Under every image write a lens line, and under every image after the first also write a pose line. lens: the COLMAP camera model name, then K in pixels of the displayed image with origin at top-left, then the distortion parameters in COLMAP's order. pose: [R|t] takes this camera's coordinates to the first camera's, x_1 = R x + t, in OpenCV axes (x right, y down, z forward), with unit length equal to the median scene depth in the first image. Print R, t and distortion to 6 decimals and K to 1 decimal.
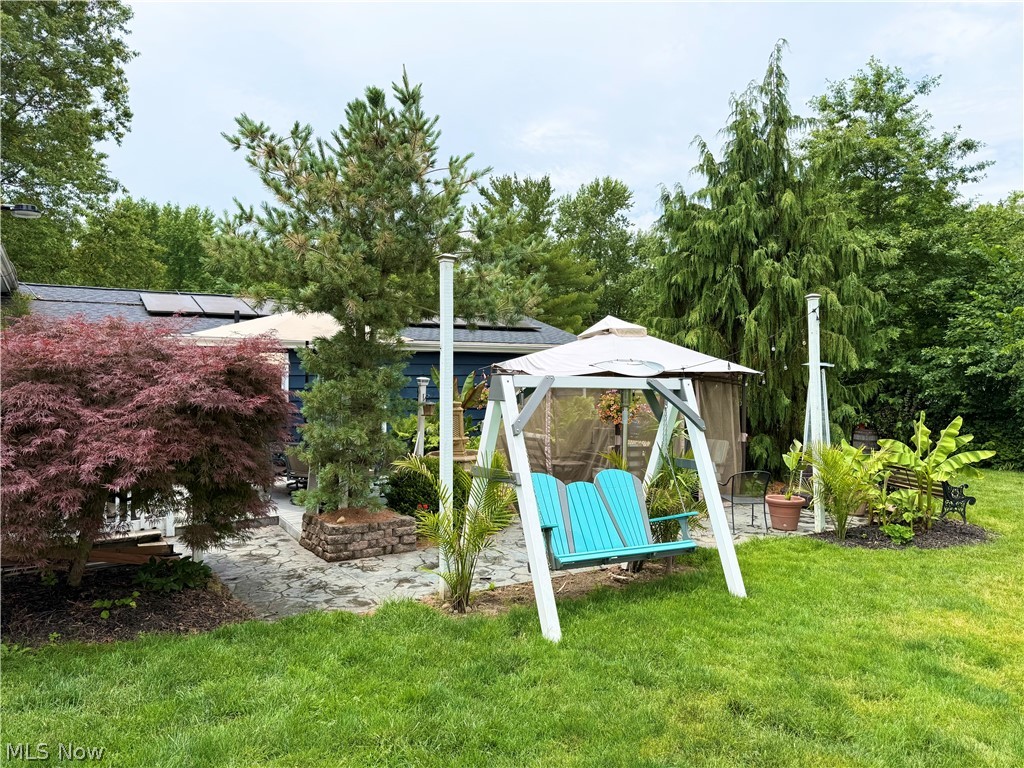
lens RADIAL K [[713.5, 0, 521.4], [0, 713.5, 384.6], [0, 0, 1]] dist [0.058688, -0.075385]
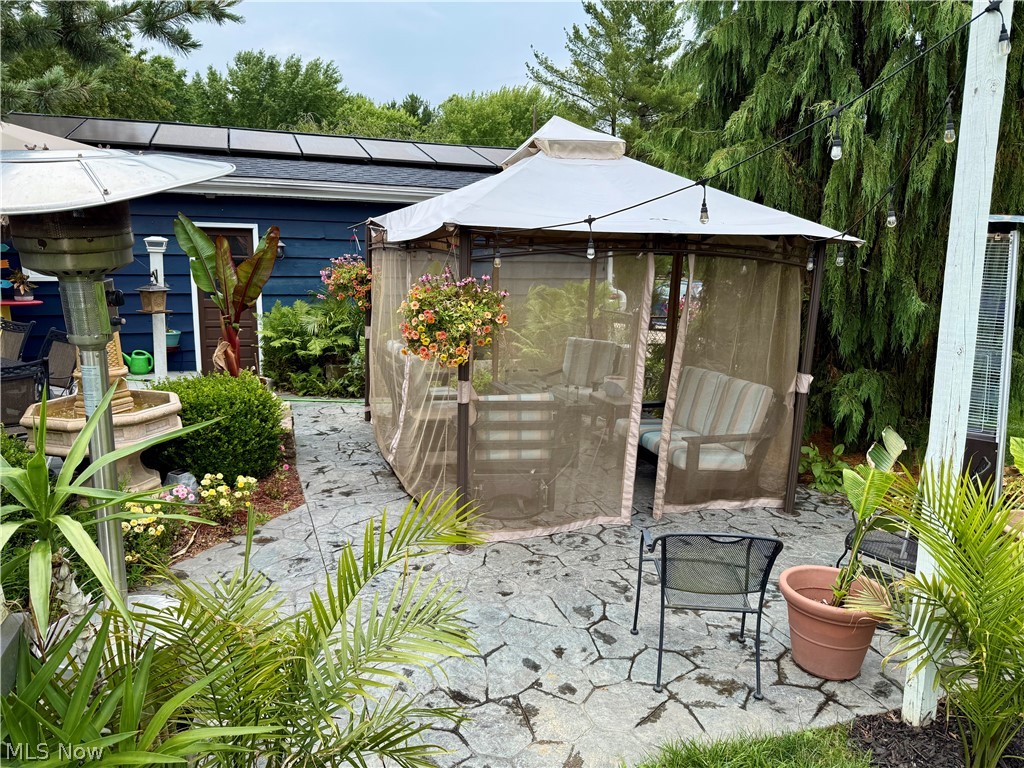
lens RADIAL K [[713.5, 0, 512.5], [0, 713.5, 381.5], [0, 0, 1]] dist [0.058688, -0.075385]
pose [[0.972520, 0.059296, -0.225144, 0.109454], [-0.019771, 0.984565, 0.173899, -0.001481], [0.231980, -0.164669, 0.958681, 0.243673]]
